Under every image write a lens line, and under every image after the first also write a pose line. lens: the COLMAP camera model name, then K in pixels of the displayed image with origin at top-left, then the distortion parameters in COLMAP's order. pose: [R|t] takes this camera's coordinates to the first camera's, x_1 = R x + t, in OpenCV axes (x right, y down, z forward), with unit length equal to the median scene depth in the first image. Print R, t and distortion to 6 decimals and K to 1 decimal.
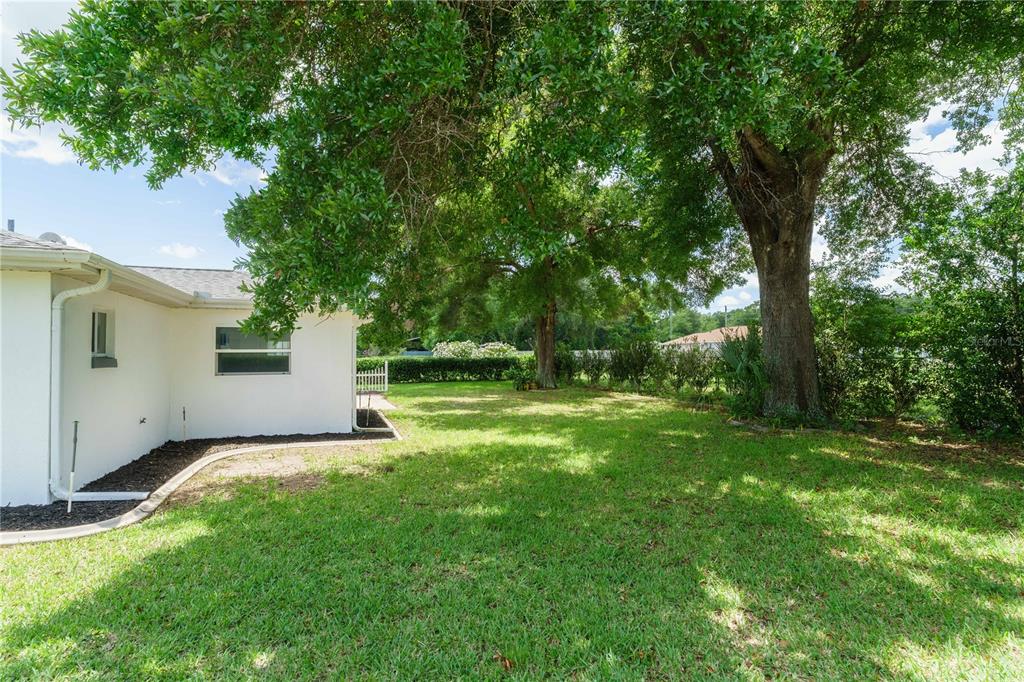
lens RADIAL K [[475.0, 0, 516.8], [0, 475.0, 344.1], [0, 0, 1]] dist [0.000010, 0.000254]
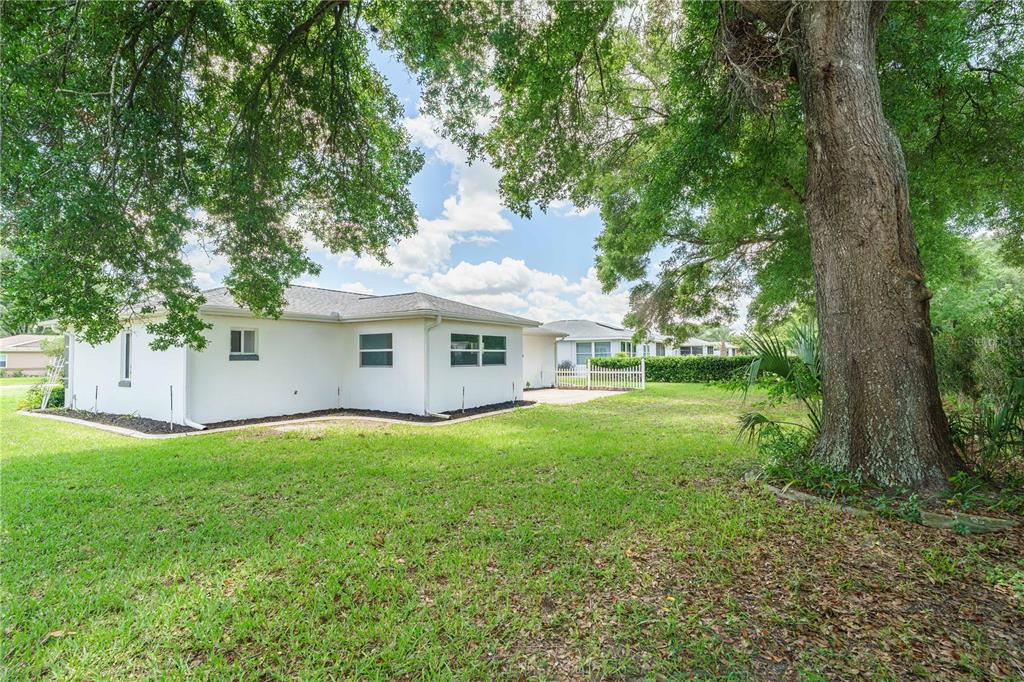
lens RADIAL K [[475.0, 0, 515.1], [0, 475.0, 342.8], [0, 0, 1]] dist [0.000010, 0.000254]
pose [[0.635050, -0.020860, -0.772190, 0.767010], [0.021102, 0.999731, -0.009653, 0.013986], [0.772183, -0.010165, 0.635319, 0.409637]]
